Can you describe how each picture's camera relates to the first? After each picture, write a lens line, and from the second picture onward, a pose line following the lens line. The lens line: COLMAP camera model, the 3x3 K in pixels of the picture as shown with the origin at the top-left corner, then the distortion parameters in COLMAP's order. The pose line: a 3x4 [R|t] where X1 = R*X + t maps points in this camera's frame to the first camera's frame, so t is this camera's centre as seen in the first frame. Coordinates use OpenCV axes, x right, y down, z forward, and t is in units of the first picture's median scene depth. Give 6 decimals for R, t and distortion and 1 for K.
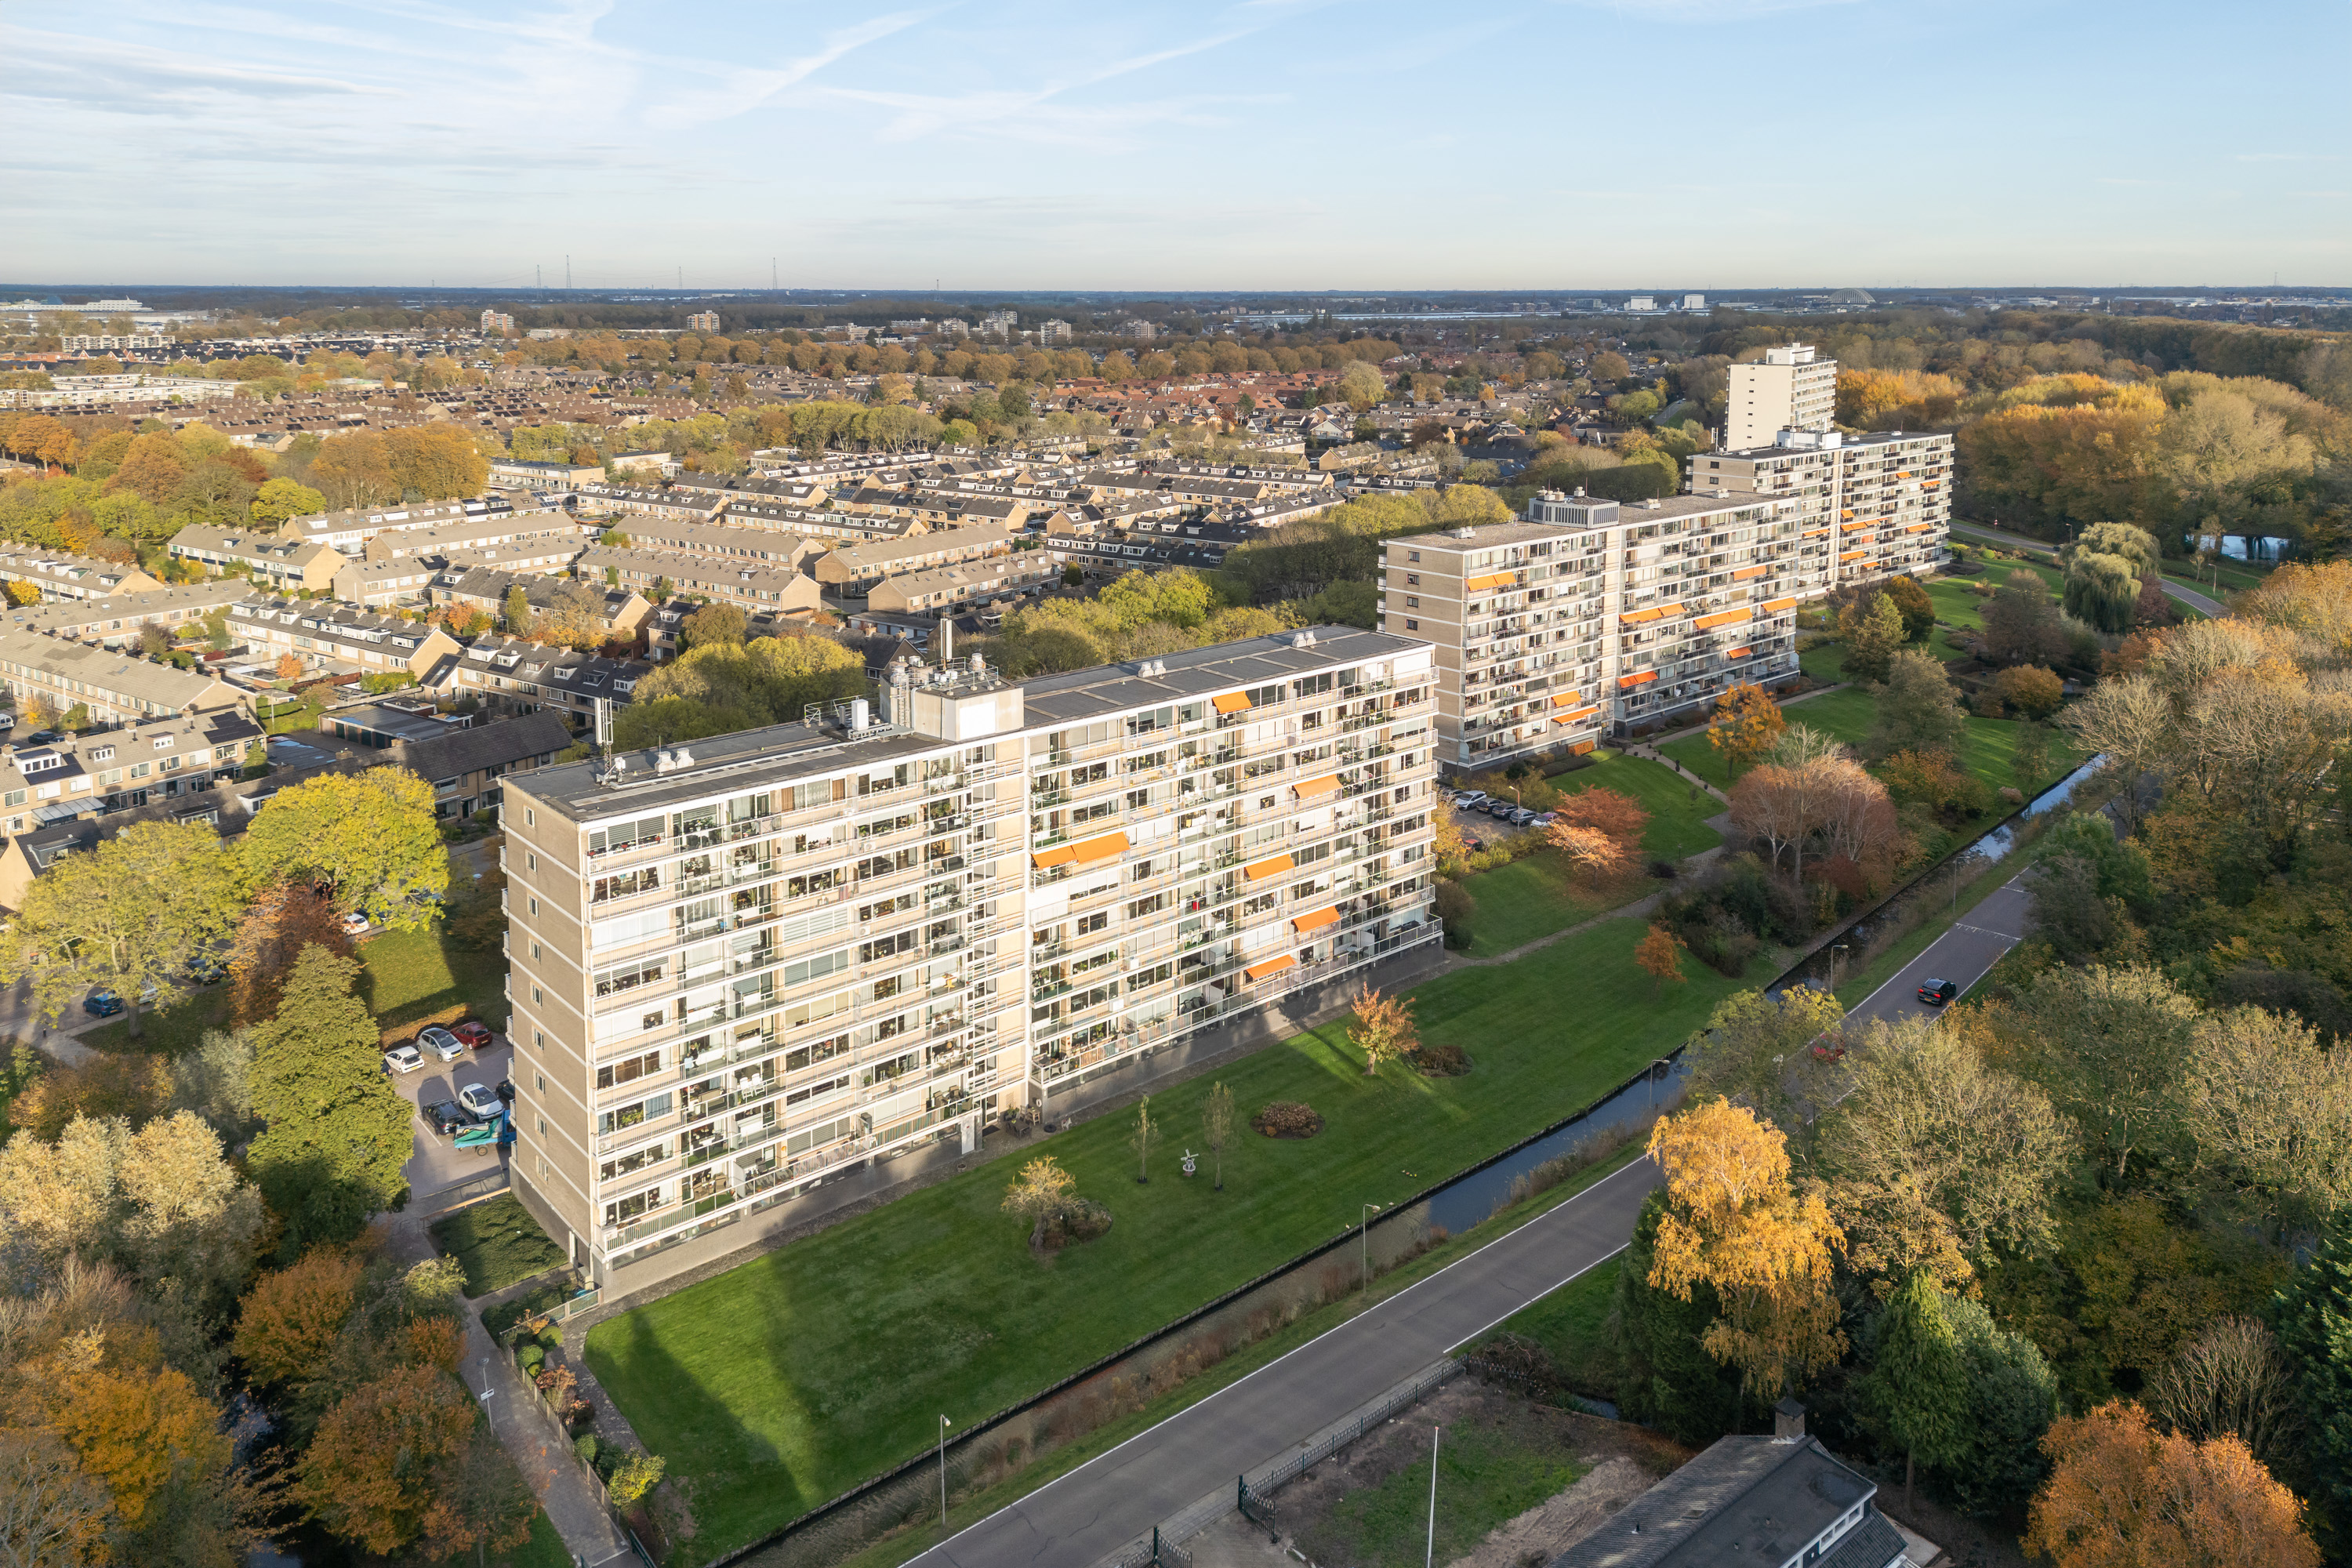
lens RADIAL K [[1567.2, 0, 1176.0], [0, 1567.2, 784.0], [0, 0, 1]] dist [0.047601, -0.000930]
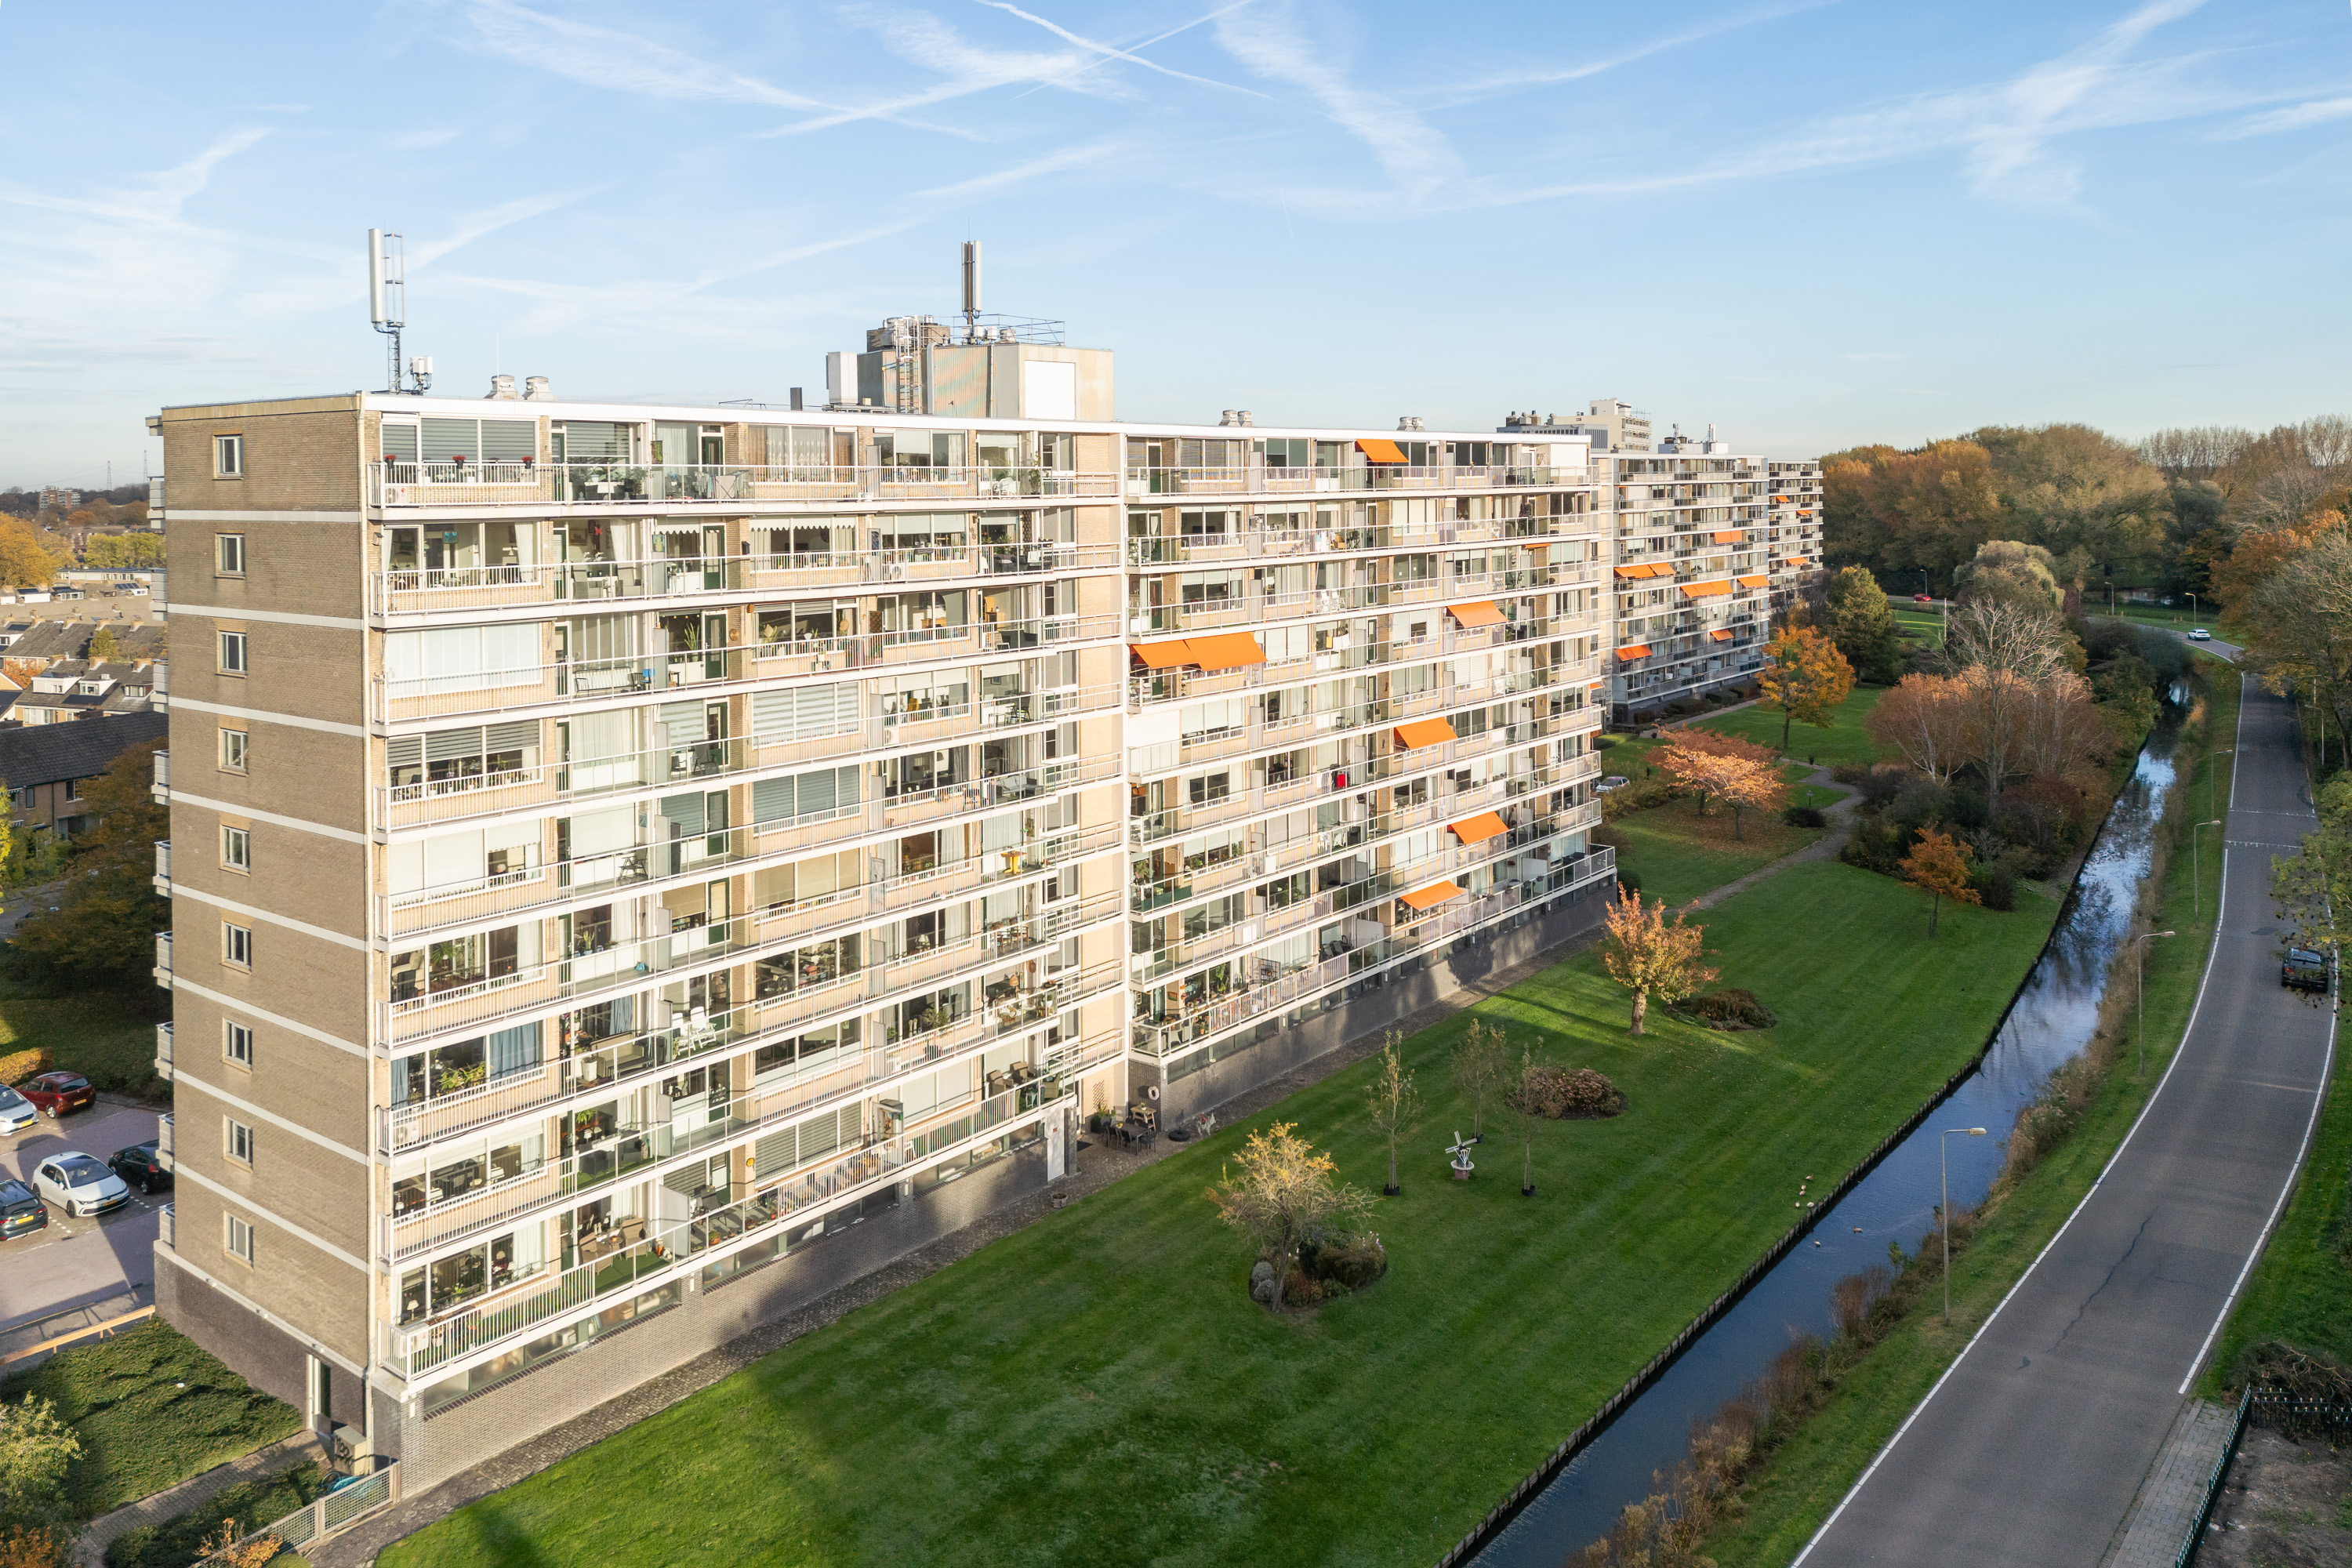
lens RADIAL K [[1718.5, 0, 1170.0], [0, 1718.5, 746.7], [0, 0, 1]] dist [0.029790, 0.003805]
pose [[0.984651, -0.044107, 0.168870, -0.194780], [0.066766, 0.989138, -0.130949, 0.173147], [-0.161260, 0.140214, 0.976901, 0.401915]]
